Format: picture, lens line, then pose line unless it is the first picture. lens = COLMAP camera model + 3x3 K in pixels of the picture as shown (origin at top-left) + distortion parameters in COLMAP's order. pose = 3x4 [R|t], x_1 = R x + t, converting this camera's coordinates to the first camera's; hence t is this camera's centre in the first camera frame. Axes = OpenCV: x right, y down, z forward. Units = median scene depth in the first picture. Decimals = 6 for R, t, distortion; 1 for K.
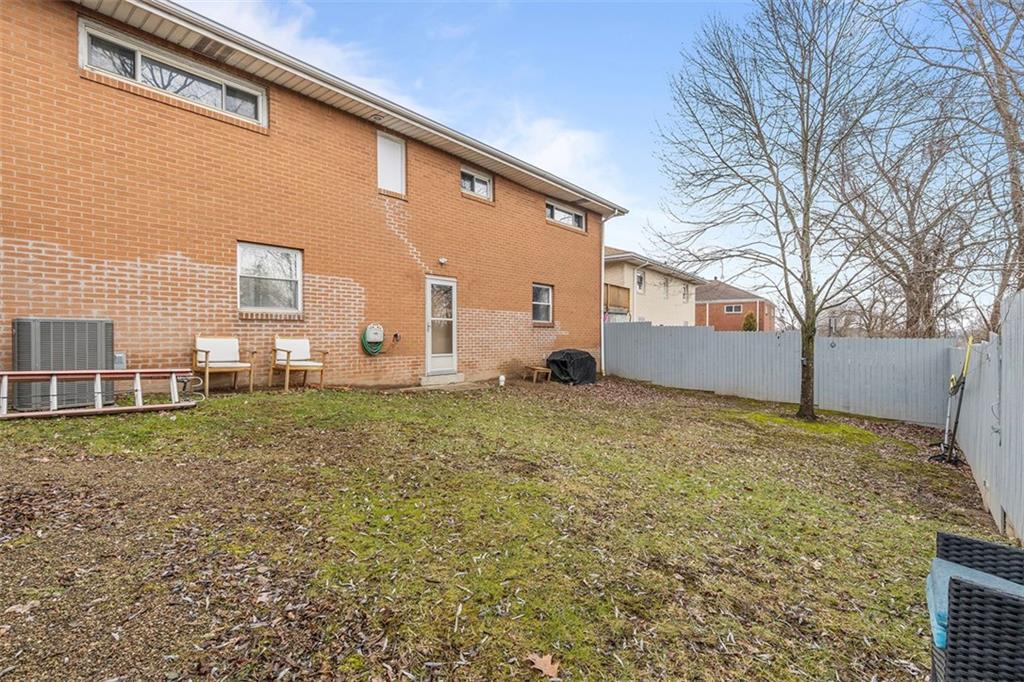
lens RADIAL K [[467.0, 0, 515.4], [0, 467.0, 342.8], [0, 0, 1]] dist [0.012156, -0.000943]
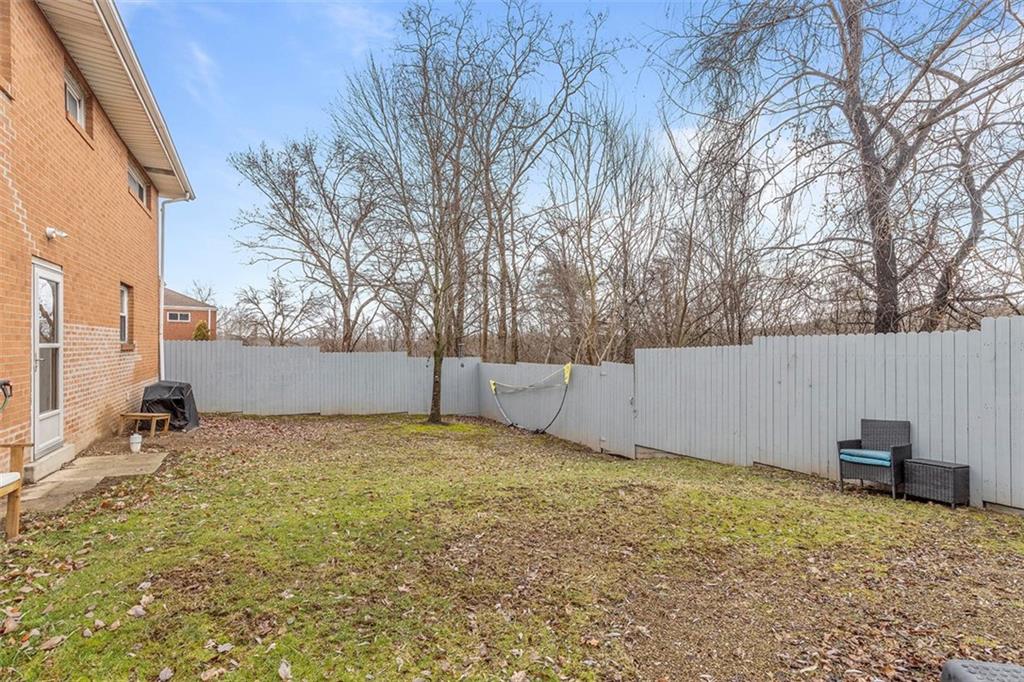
lens RADIAL K [[467.0, 0, 515.4], [0, 467.0, 343.5], [0, 0, 1]] dist [0.012156, -0.000943]
pose [[0.353972, -0.001586, 0.935255, -0.462354], [0.010924, 0.999937, -0.002439, -0.046436], [-0.935192, 0.011080, 0.353967, 0.340826]]
